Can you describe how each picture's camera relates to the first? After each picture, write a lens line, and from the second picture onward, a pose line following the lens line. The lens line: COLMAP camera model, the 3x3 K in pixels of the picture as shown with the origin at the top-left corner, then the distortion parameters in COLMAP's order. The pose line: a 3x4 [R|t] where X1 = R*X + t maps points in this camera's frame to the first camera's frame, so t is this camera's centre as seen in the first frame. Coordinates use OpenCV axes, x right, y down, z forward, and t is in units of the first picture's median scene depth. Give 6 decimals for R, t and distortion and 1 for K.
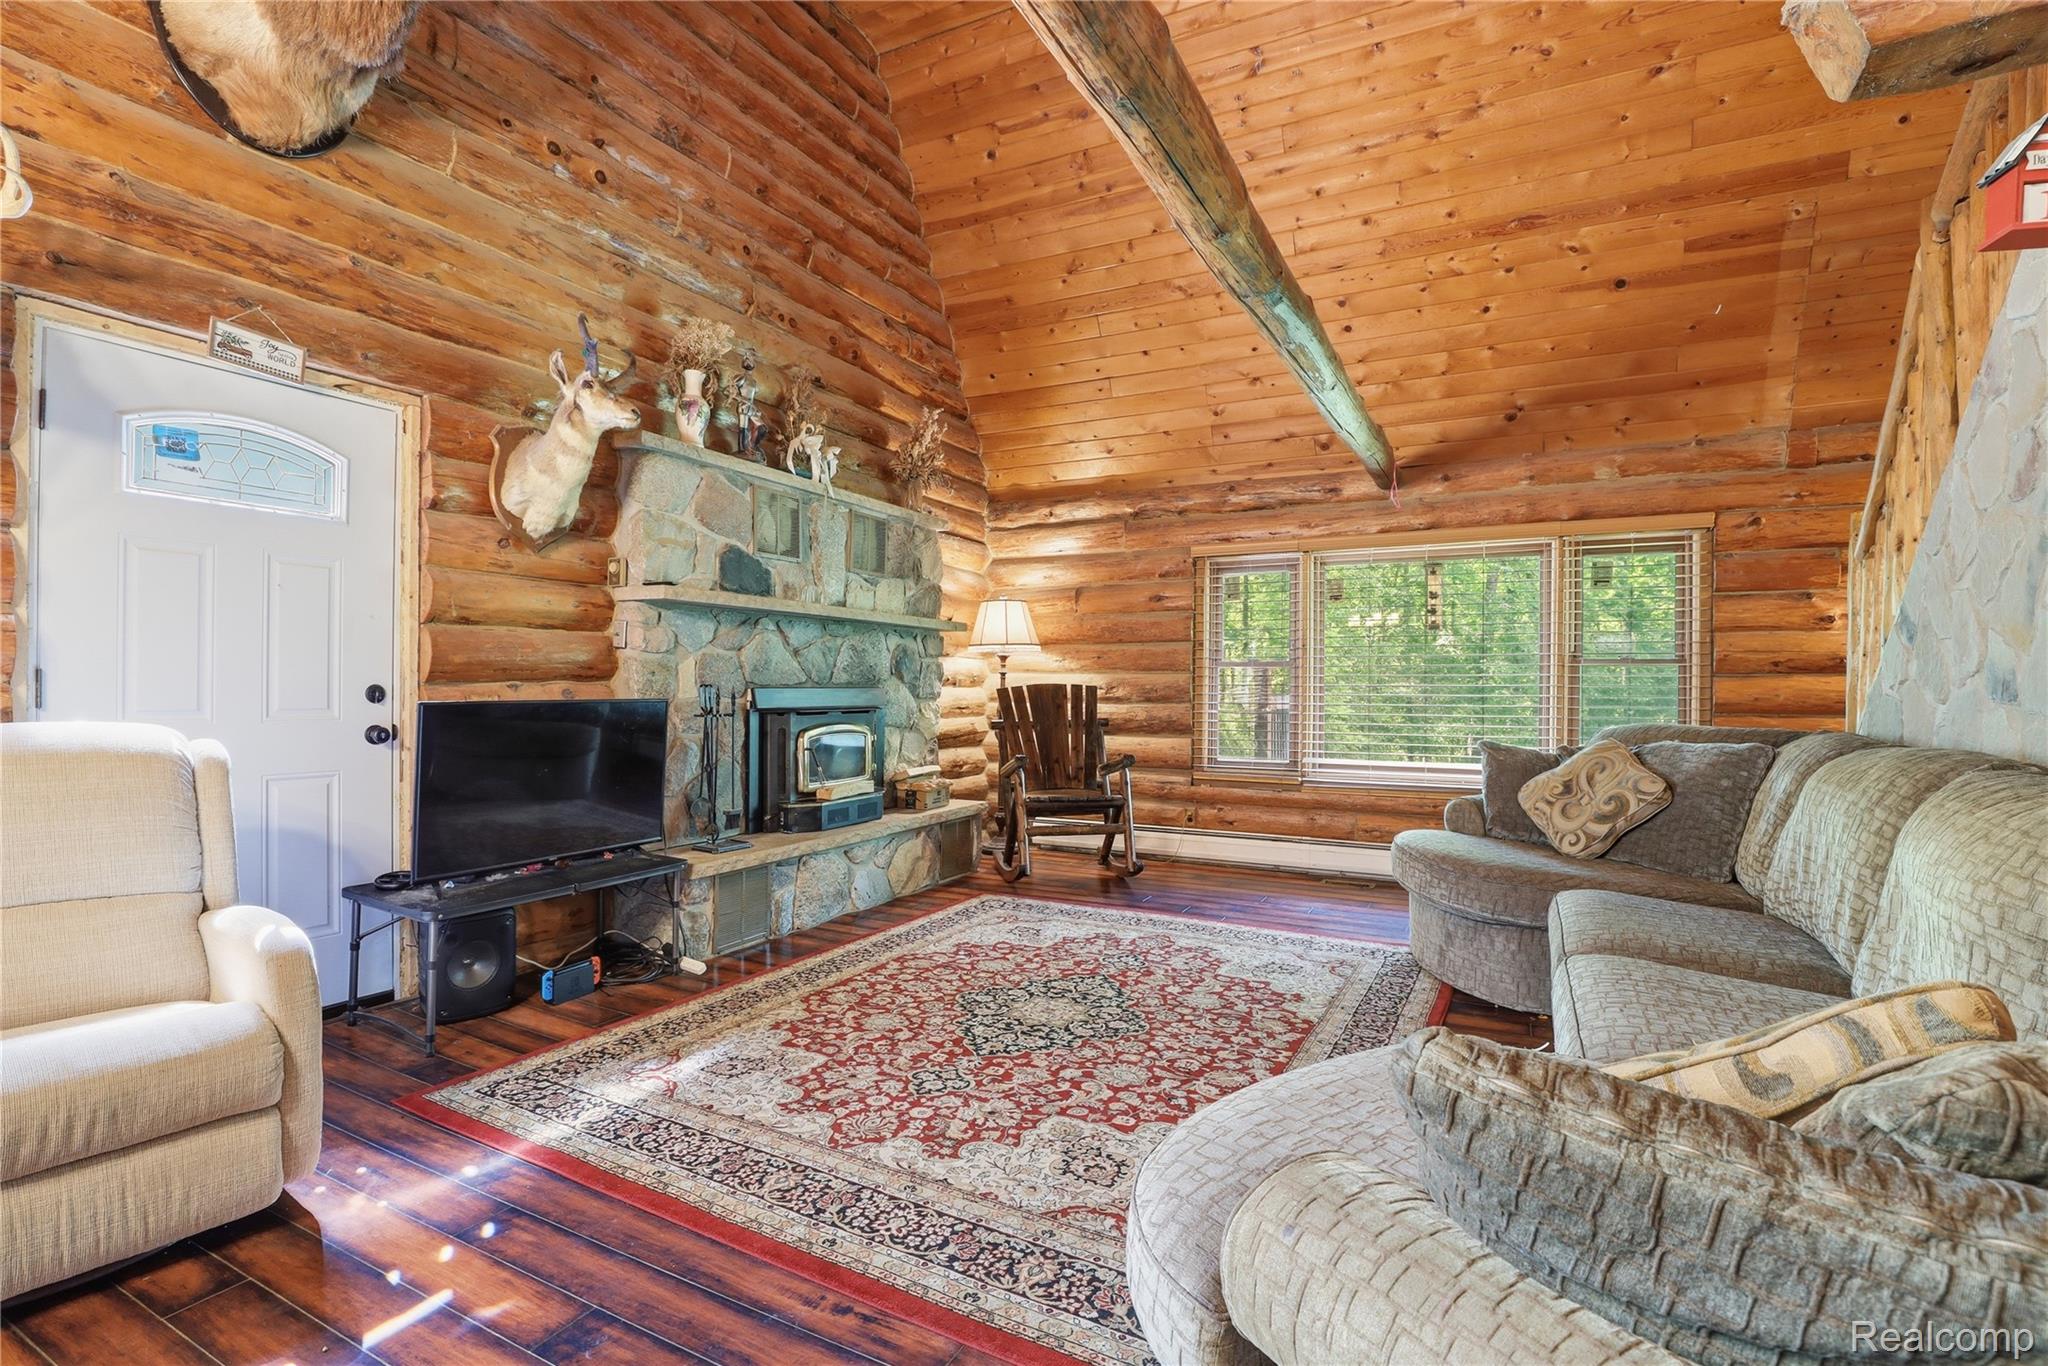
lens RADIAL K [[942.7, 0, 1027.0], [0, 942.7, 688.3], [0, 0, 1]] dist [-0.026633, 0.000622]
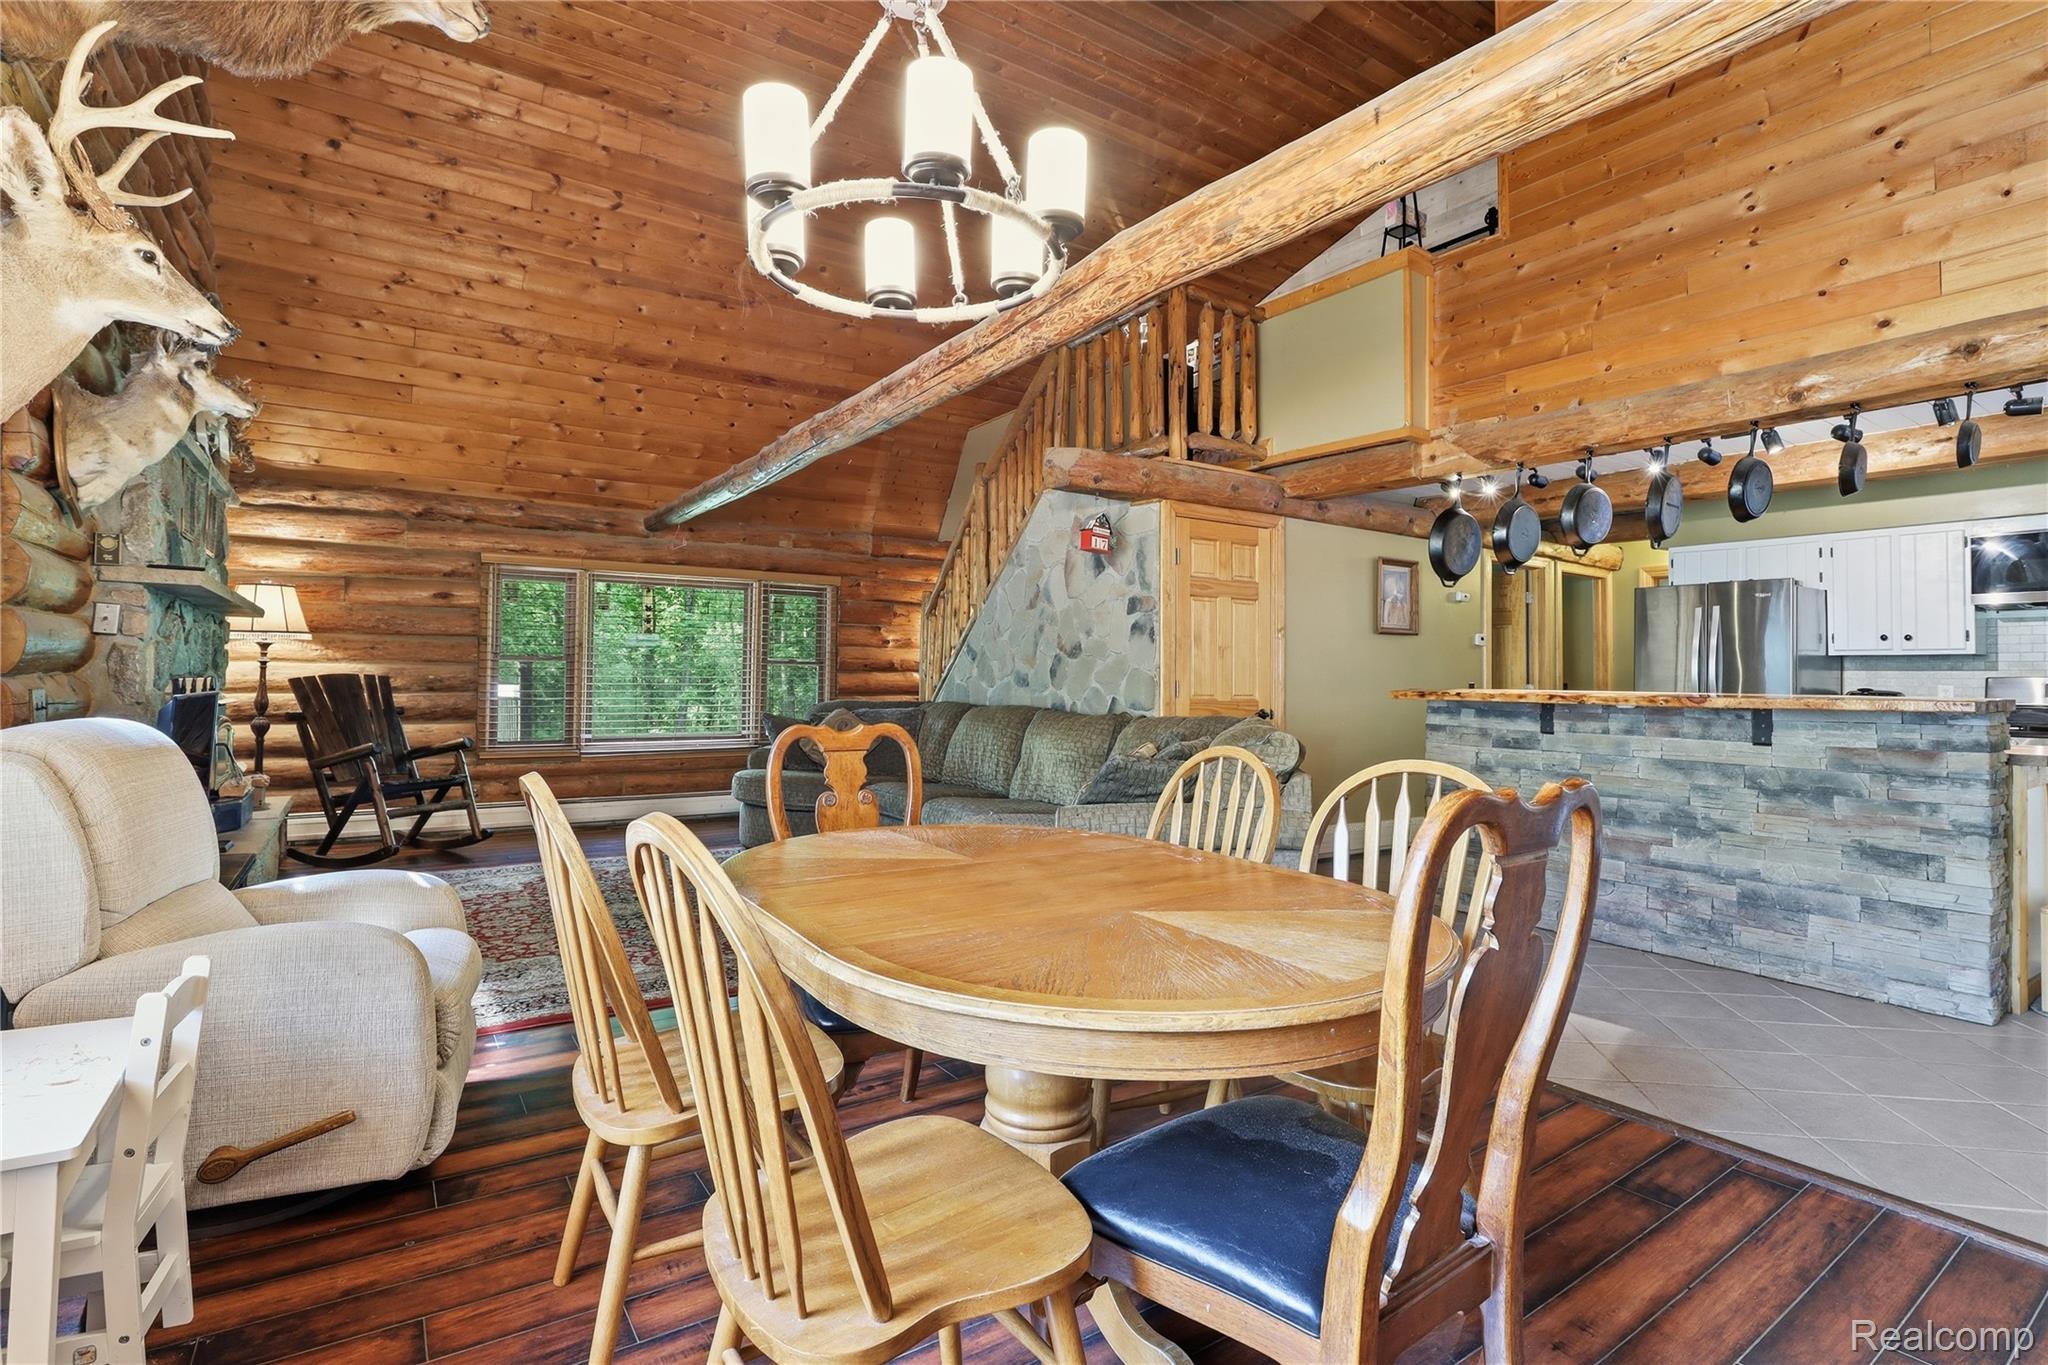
lens RADIAL K [[942.7, 0, 1035.4], [0, 942.7, 674.4], [0, 0, 1]] dist [-0.026633, 0.000622]
pose [[0.473778, 0.004586, 0.880632, -0.500117], [-0.003569, 0.999988, -0.003287, -0.003585], [-0.880637, -0.001585, 0.473789, -0.114789]]
